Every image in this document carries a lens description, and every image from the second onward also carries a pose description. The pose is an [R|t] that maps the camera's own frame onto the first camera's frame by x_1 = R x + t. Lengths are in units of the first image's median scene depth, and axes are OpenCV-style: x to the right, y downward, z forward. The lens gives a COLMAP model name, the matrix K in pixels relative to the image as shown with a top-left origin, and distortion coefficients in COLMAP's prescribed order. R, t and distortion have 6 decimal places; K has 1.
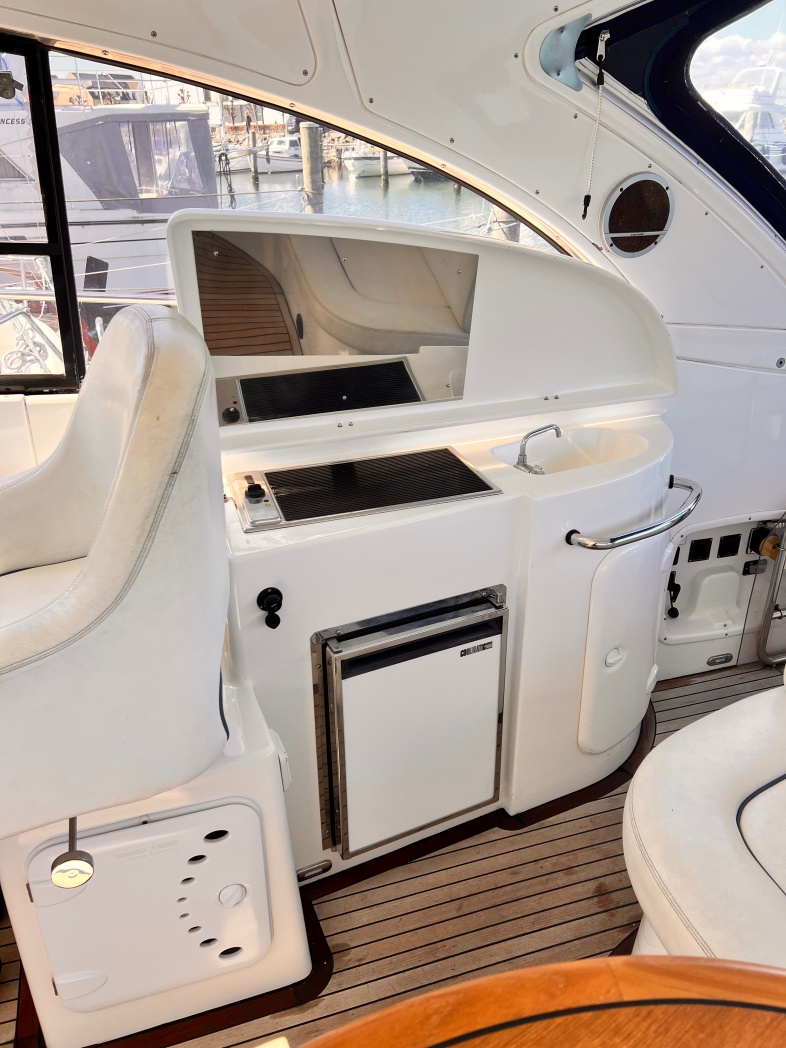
lens RADIAL K [[791.9, 0, 392.3], [0, 791.9, 530.3], [0, 0, 1]] dist [0.024554, -0.011341]
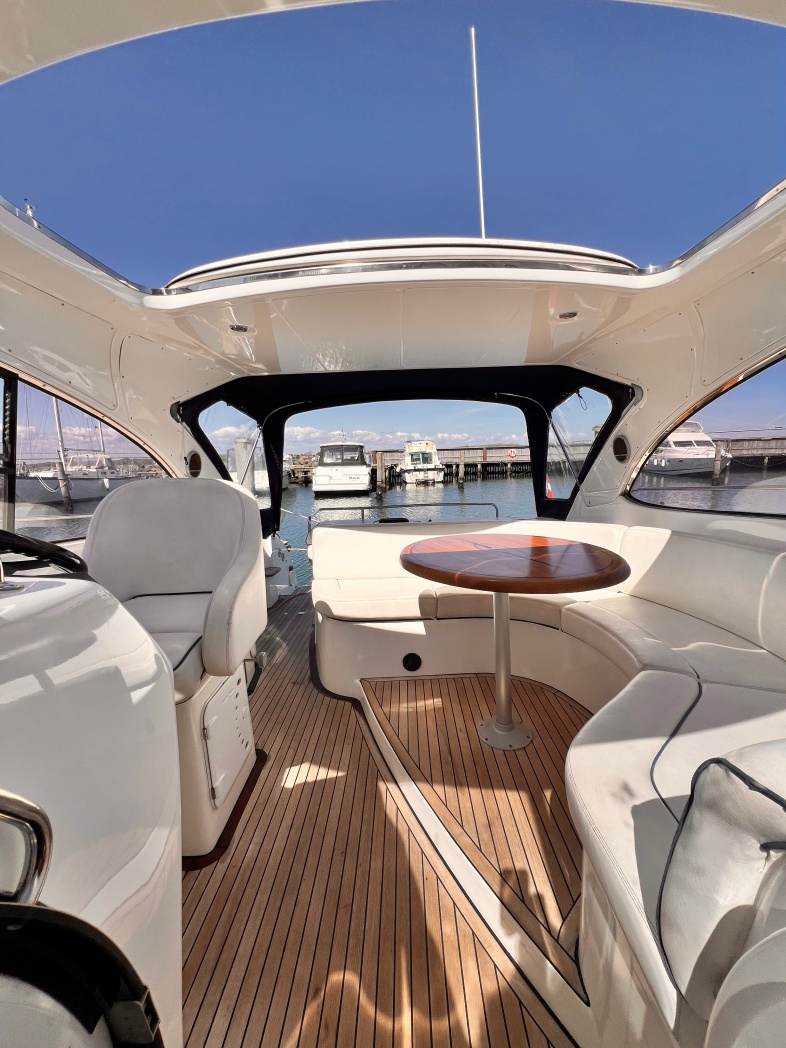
lens RADIAL K [[418.5, 0, 397.4], [0, 418.5, 520.0], [0, 0, 1]] dist [-0.004483, 0.000801]
pose [[0.306902, -0.125748, 0.943397, -1.016400], [0.451481, 0.891841, -0.027998, 0.169687], [-0.837840, 0.434519, 0.330481, -0.022691]]
